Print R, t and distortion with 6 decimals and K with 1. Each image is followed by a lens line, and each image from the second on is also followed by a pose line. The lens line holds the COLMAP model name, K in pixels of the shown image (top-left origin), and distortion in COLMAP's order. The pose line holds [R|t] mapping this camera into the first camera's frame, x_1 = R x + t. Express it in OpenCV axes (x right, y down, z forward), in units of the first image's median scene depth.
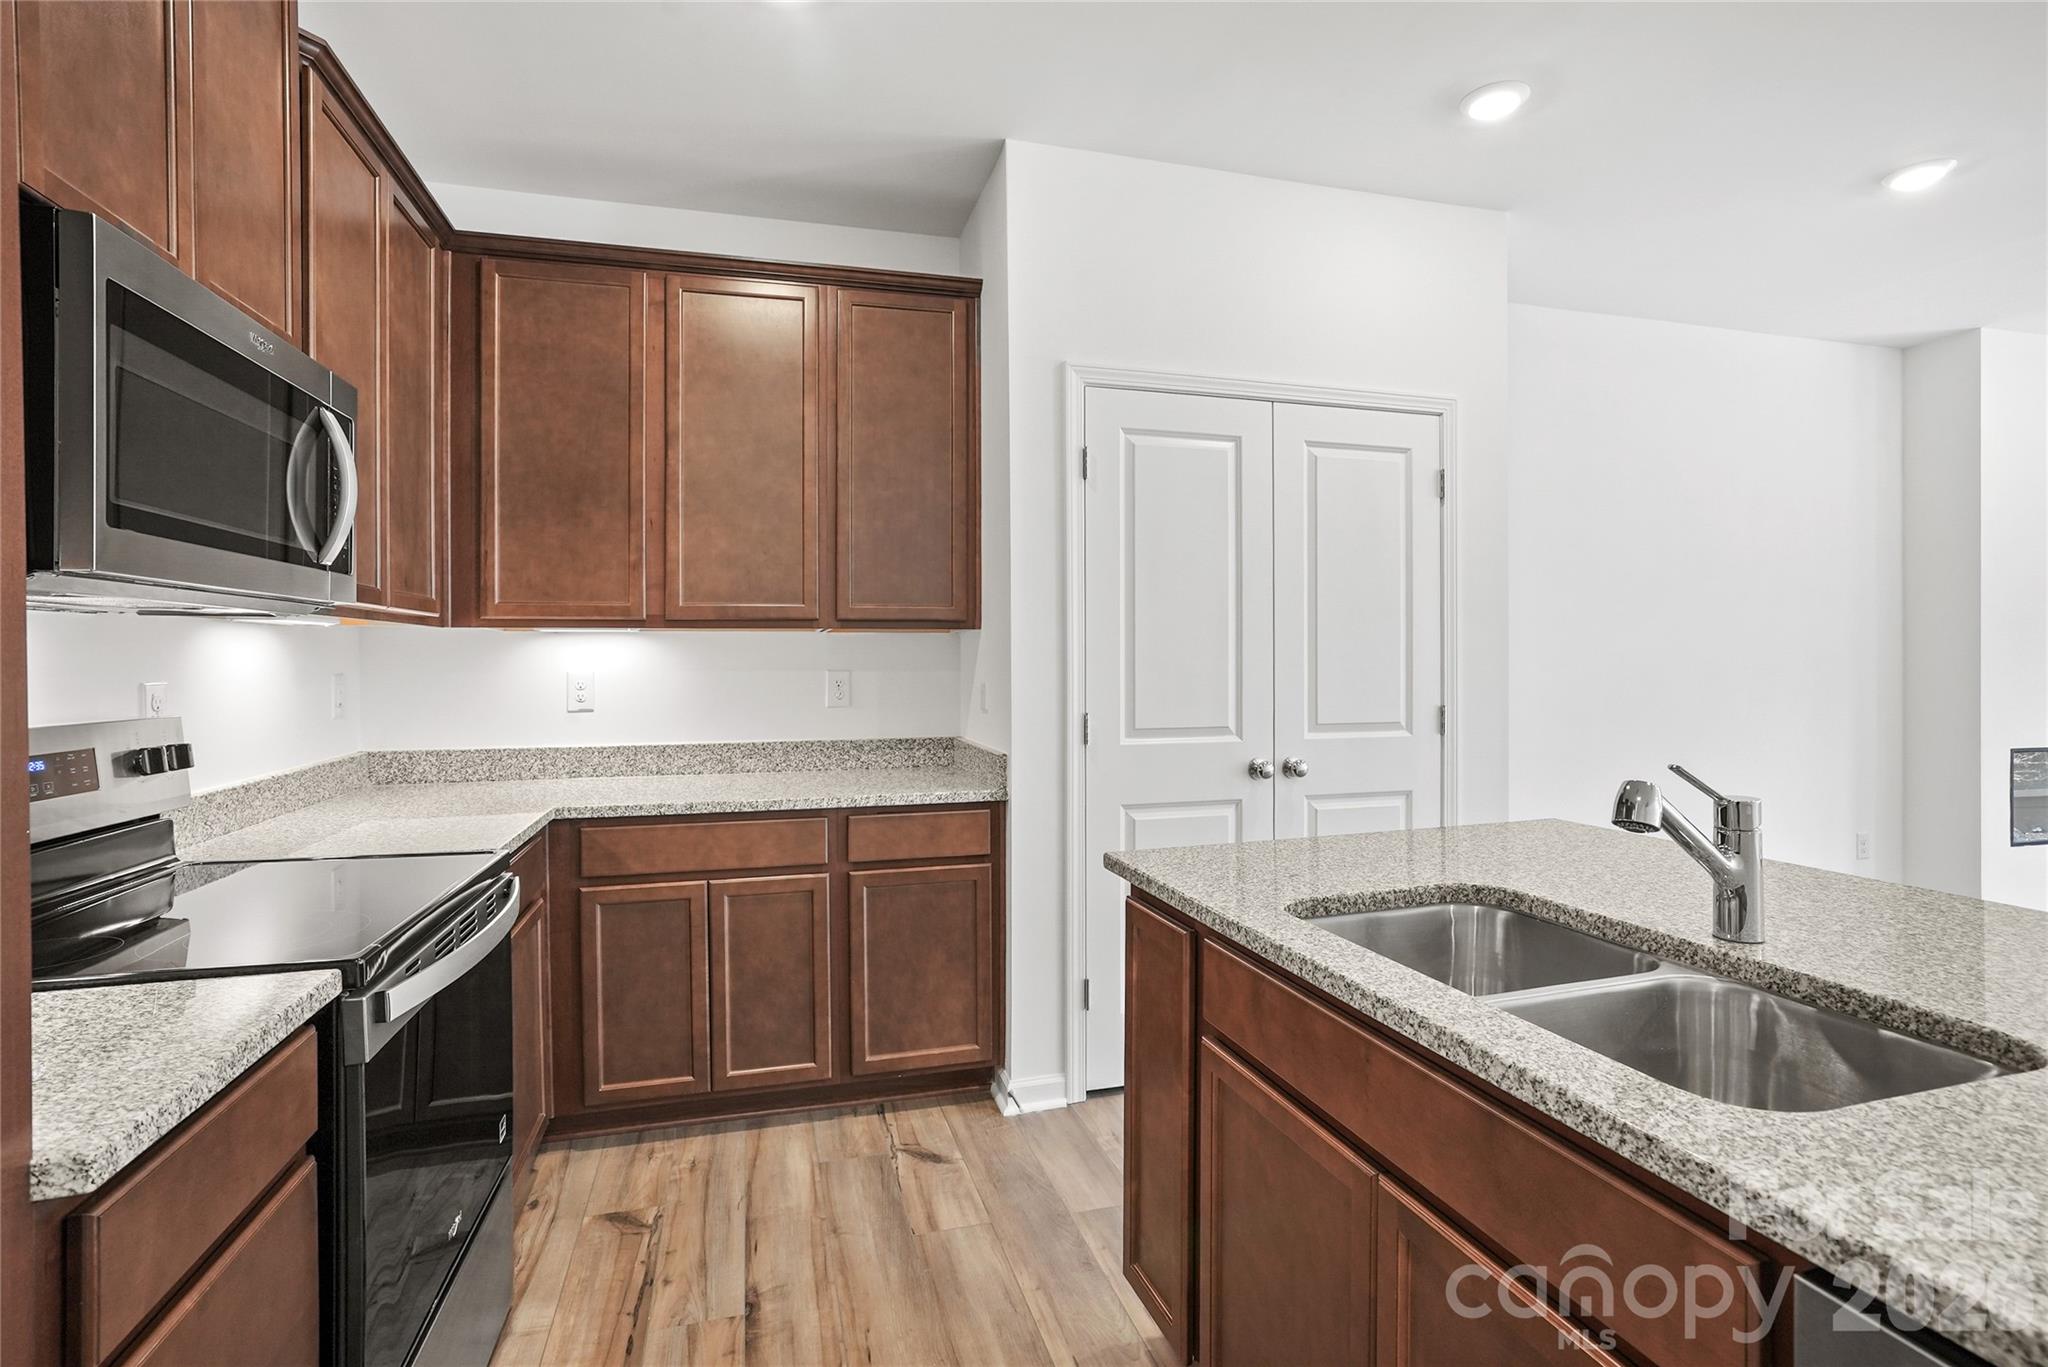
lens RADIAL K [[983.6, 0, 1021.7], [0, 983.6, 669.1], [0, 0, 1]] dist [-0.036932, 0.020024]
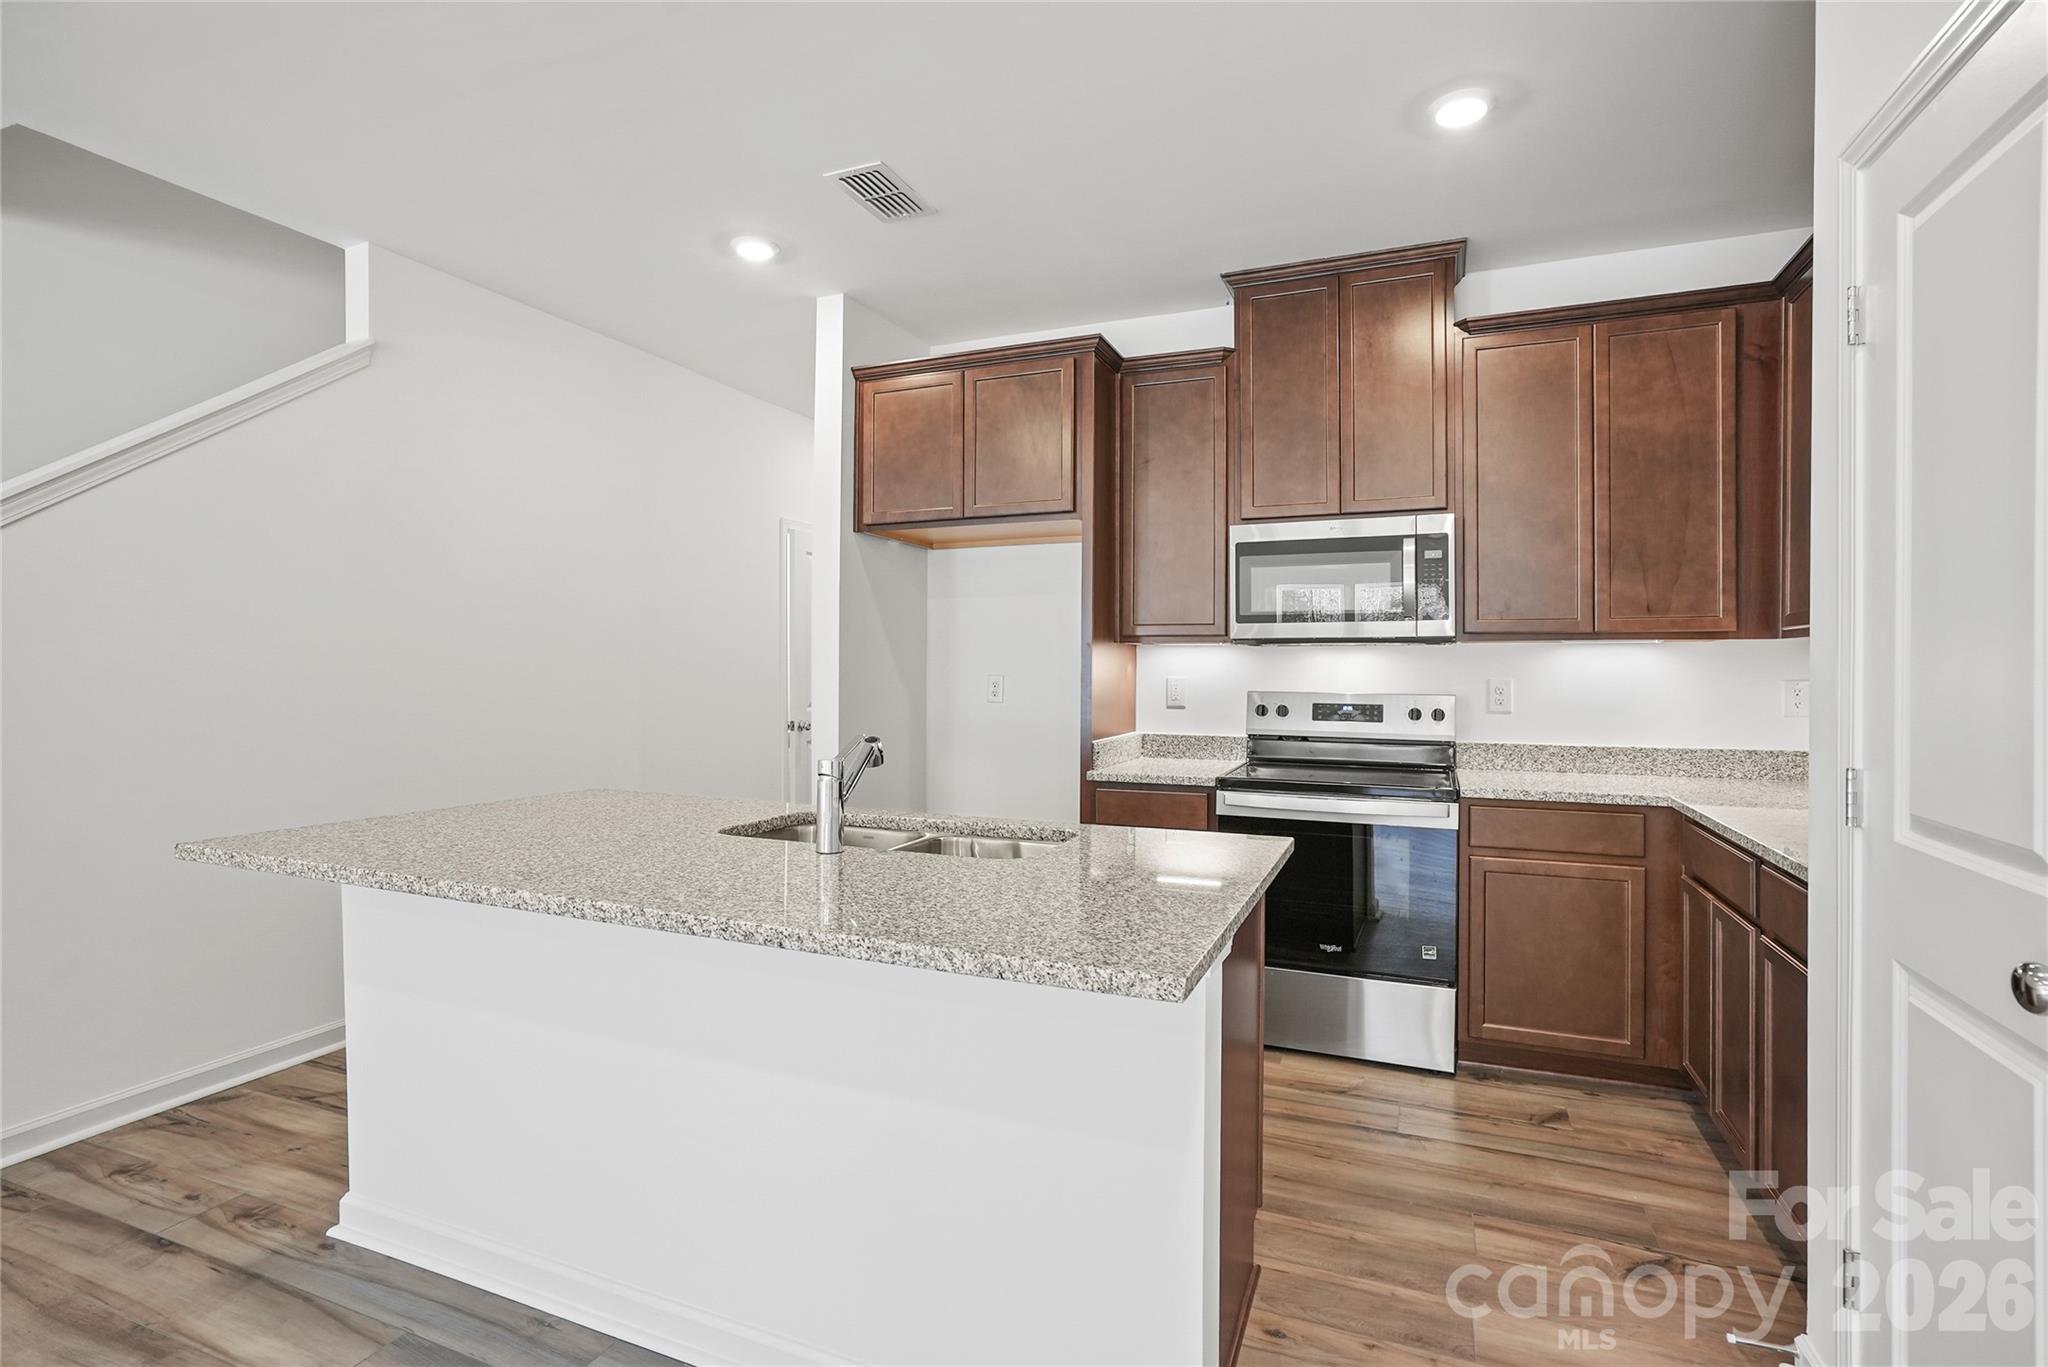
lens RADIAL K [[983.6, 0, 1020.5], [0, 983.6, 670.2], [0, 0, 1]] dist [-0.036932, 0.020024]
pose [[-0.619277, 0.004451, -0.785160, 0.793339], [-0.008818, 0.999881, 0.012623, -0.013261], [0.785123, 0.014740, -0.619165, 0.980531]]
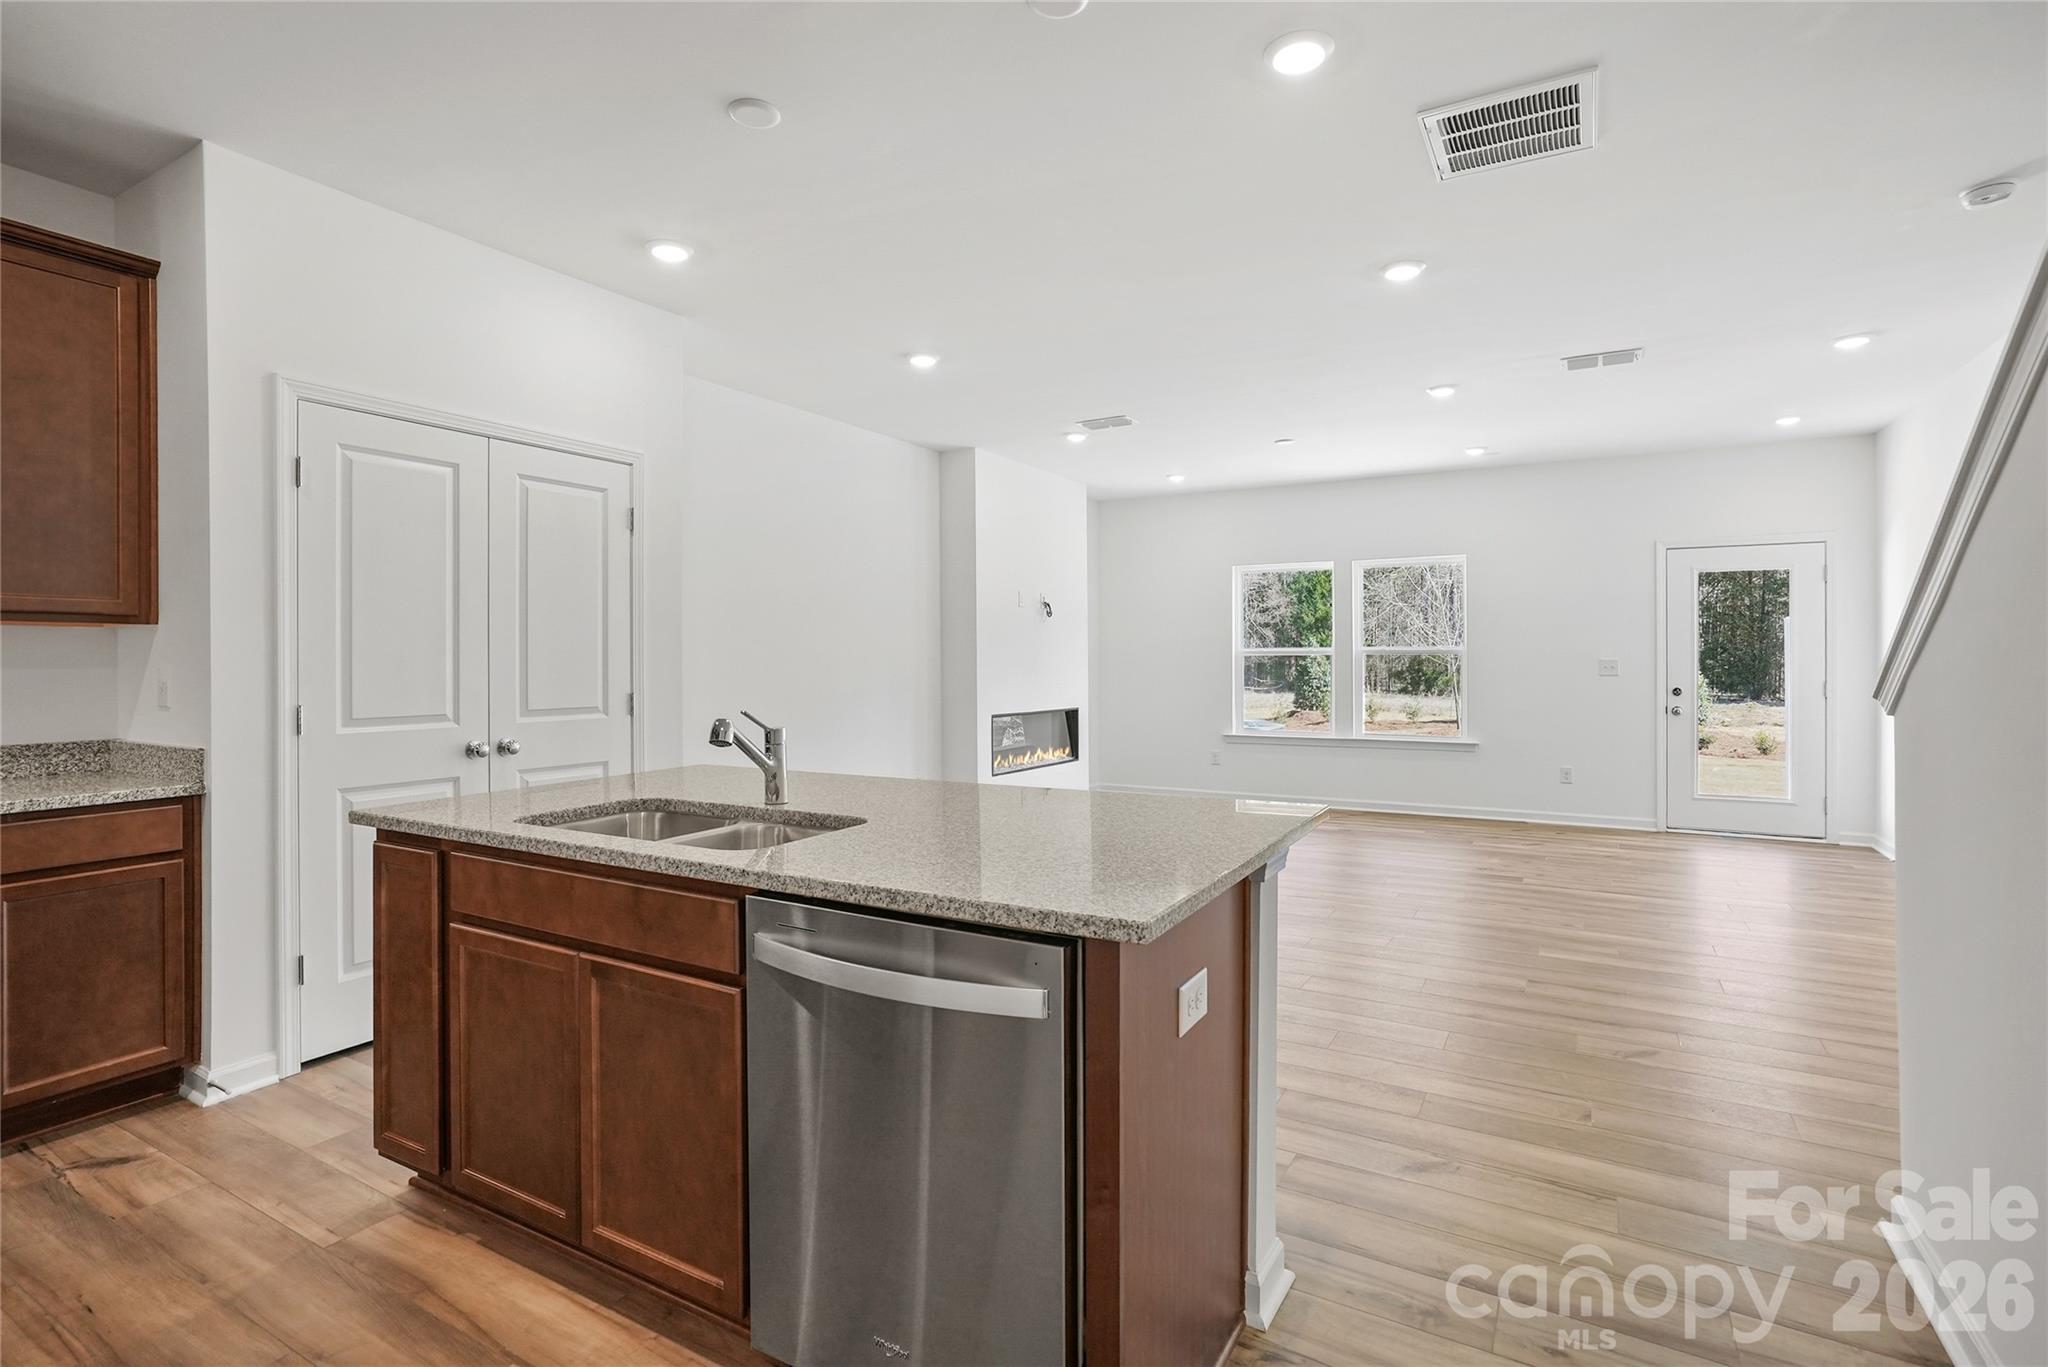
lens RADIAL K [[983.6, 0, 1020.3], [0, 983.6, 659.1], [0, 0, 1]] dist [-0.036932, 0.020024]
pose [[0.718464, 0.001109, 0.695563, -0.105460], [0.006828, 0.999939, -0.008647, 0.008781], [-0.695531, 0.010962, 0.718413, -0.305696]]
